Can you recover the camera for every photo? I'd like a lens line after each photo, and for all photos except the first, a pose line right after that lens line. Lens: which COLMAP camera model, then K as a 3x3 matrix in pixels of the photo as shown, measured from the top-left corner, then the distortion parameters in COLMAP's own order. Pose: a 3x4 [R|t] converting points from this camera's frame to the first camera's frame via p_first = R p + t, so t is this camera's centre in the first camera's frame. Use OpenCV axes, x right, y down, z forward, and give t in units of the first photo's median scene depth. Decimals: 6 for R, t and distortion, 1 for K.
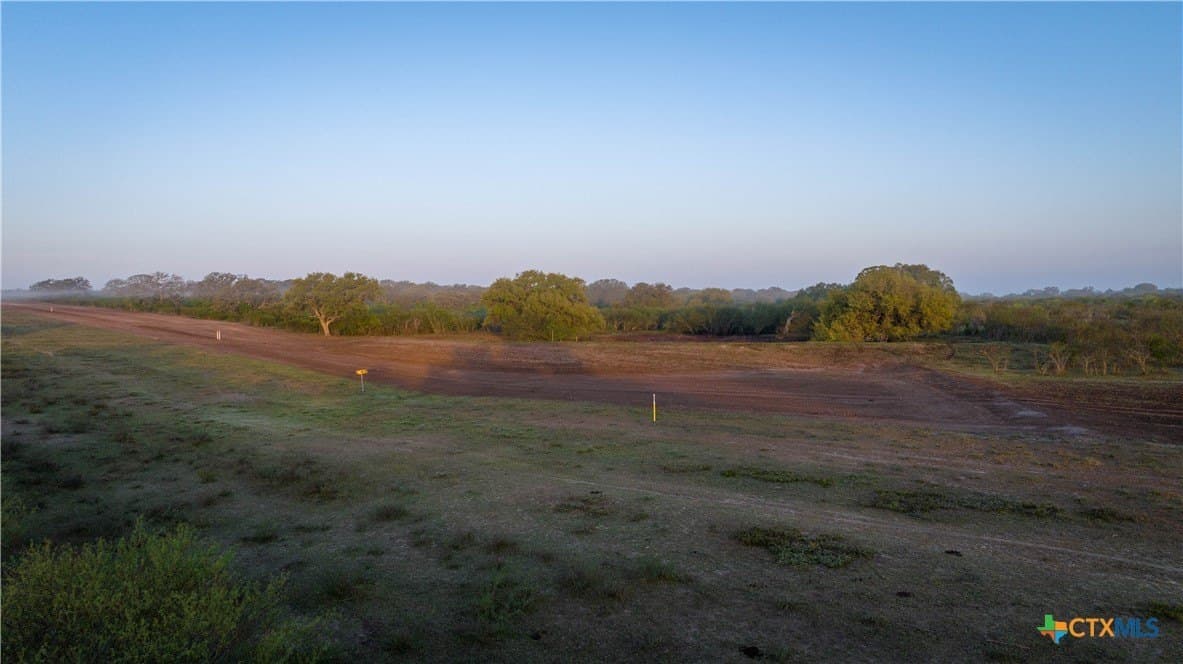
lens RADIAL K [[818.9, 0, 591.5], [0, 818.9, 332.0], [0, 0, 1]] dist [-0.033926, -0.001088]
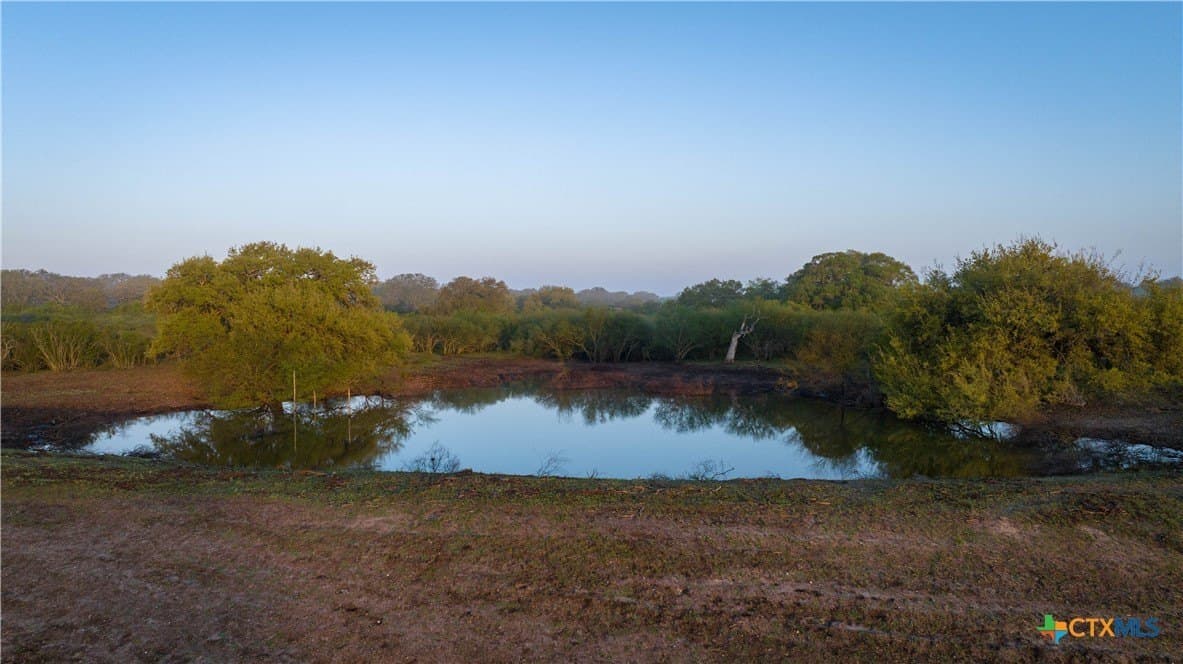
lens RADIAL K [[818.9, 0, 591.5], [0, 818.9, 332.0], [0, 0, 1]] dist [-0.033926, -0.001088]
pose [[0.970967, -0.003503, 0.239189, 0.001904], [0.003779, 0.999993, -0.000696, -0.017019], [-0.239185, 0.001580, 0.970973, 0.407369]]
